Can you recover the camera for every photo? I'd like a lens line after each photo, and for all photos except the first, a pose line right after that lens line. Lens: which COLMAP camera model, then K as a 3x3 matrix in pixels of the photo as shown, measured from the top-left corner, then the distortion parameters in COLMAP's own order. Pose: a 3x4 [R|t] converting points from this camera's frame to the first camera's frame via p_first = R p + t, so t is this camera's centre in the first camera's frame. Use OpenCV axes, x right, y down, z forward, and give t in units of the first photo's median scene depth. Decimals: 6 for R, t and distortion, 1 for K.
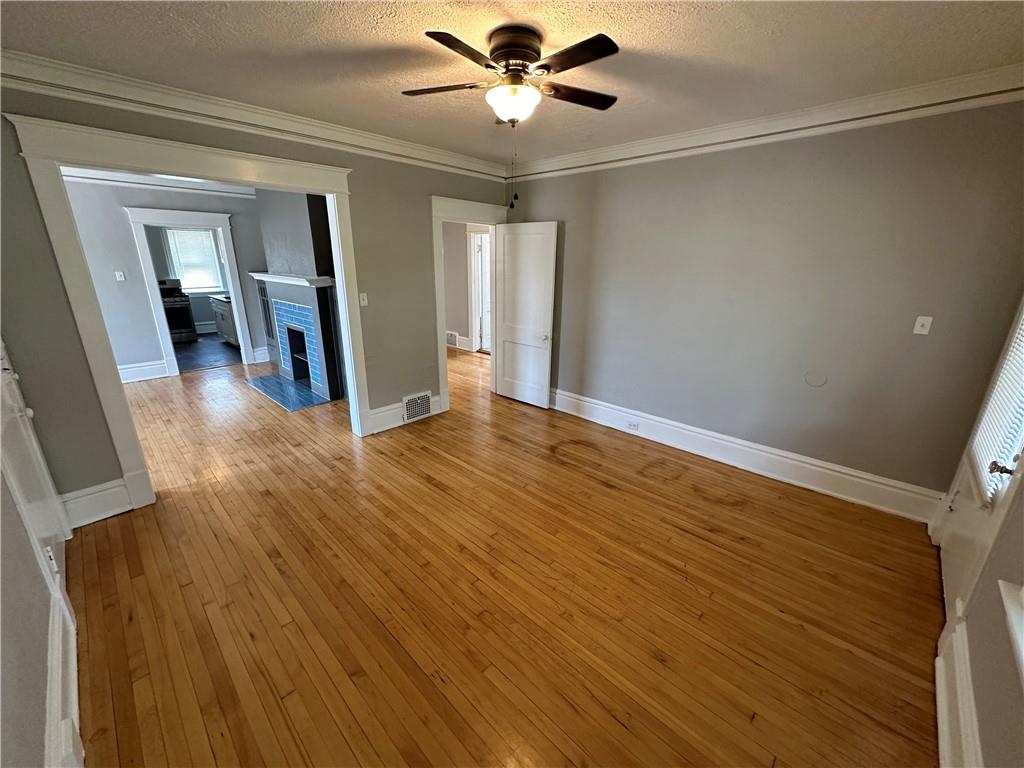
lens RADIAL K [[408.2, 0, 512.4], [0, 408.2, 383.3], [0, 0, 1]] dist [-0.002914, 0.000508]
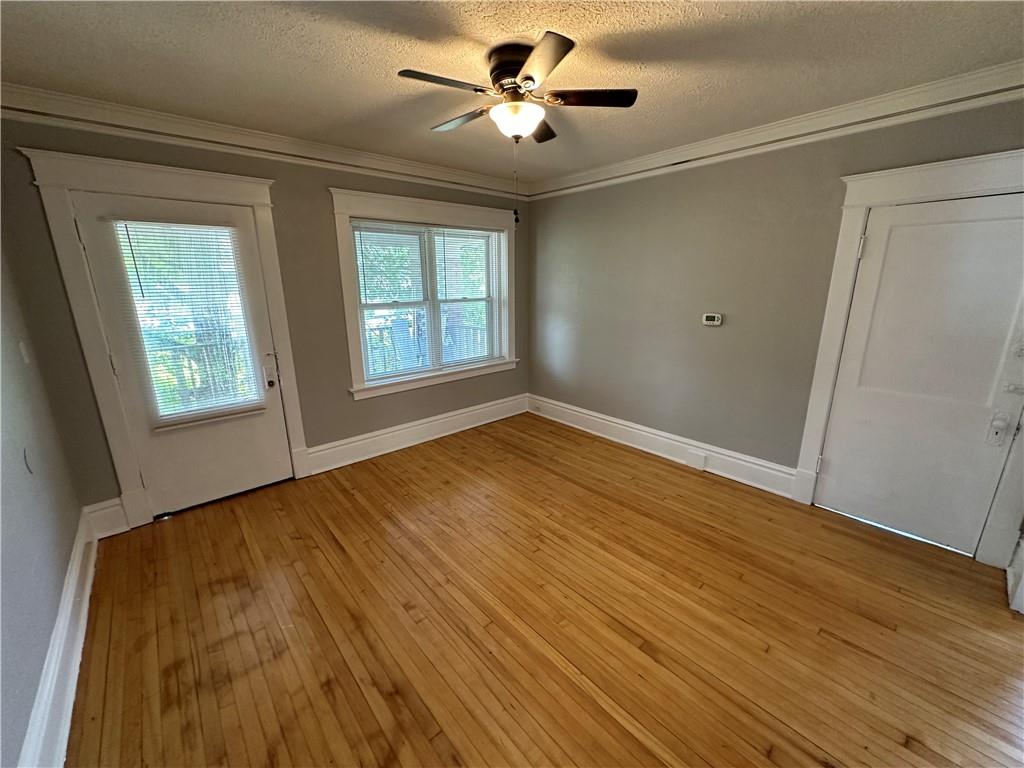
lens RADIAL K [[408.2, 0, 512.4], [0, 408.2, 383.3], [0, 0, 1]] dist [-0.002914, 0.000508]
pose [[-0.996327, -0.020469, 0.083151, -0.046761], [0.026253, 0.851242, 0.524117, -0.374602], [-0.081510, 0.524375, -0.847577, 1.239785]]
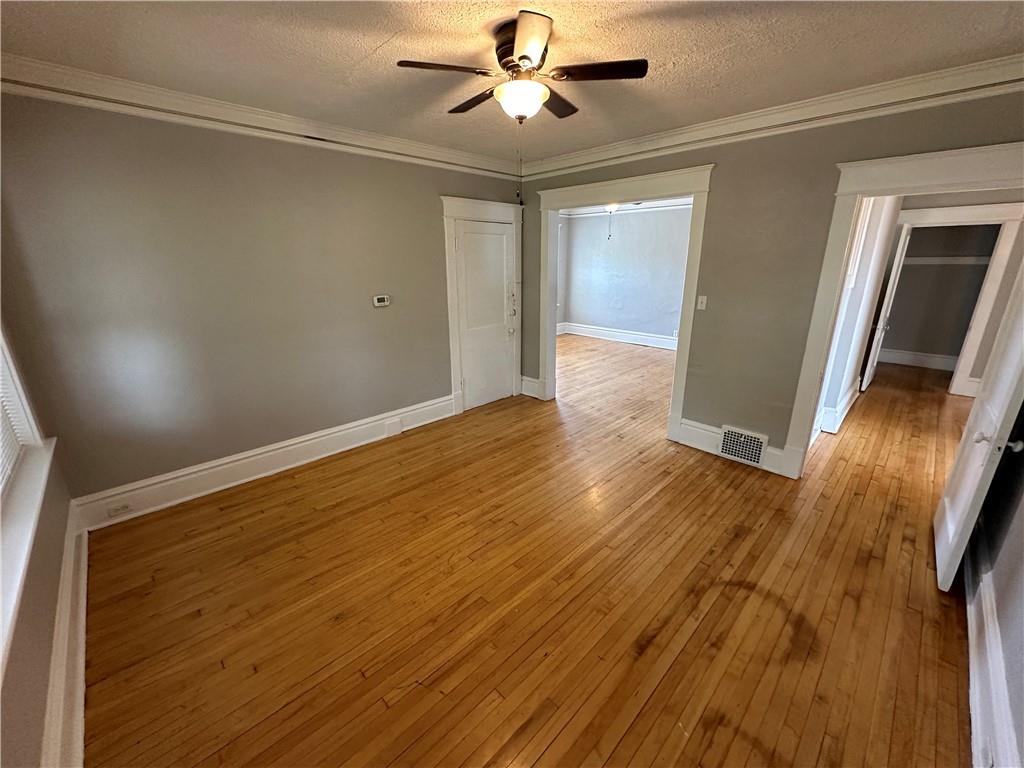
lens RADIAL K [[408.2, 0, 512.4], [0, 408.2, 383.3], [0, 0, 1]] dist [-0.002914, 0.000508]
pose [[-0.036687, 0.282139, -0.958672, 0.648589], [-0.290729, 0.914810, 0.280356, -0.186451], [0.956102, 0.288999, 0.048465, 0.639979]]
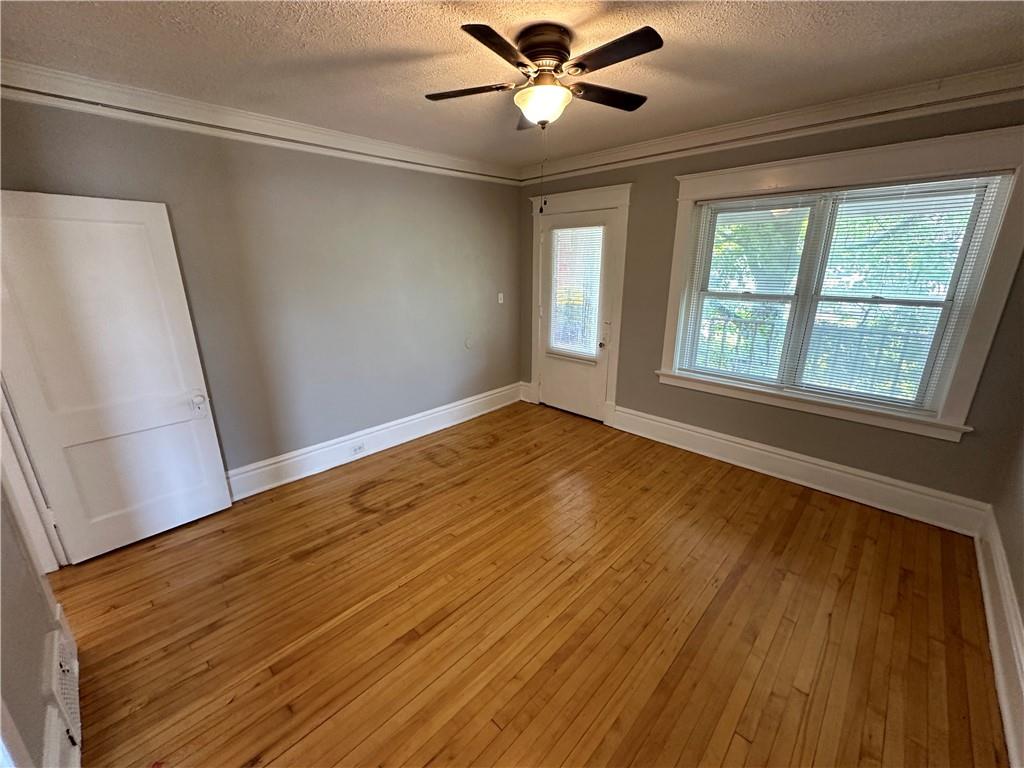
lens RADIAL K [[408.2, 0, 512.4], [0, 408.2, 383.3], [0, 0, 1]] dist [-0.002914, 0.000508]
pose [[0.011568, -0.292358, 0.956239, -0.627690], [0.301023, 0.912959, 0.275484, -0.211312], [-0.953547, 0.284663, 0.098567, 0.657293]]
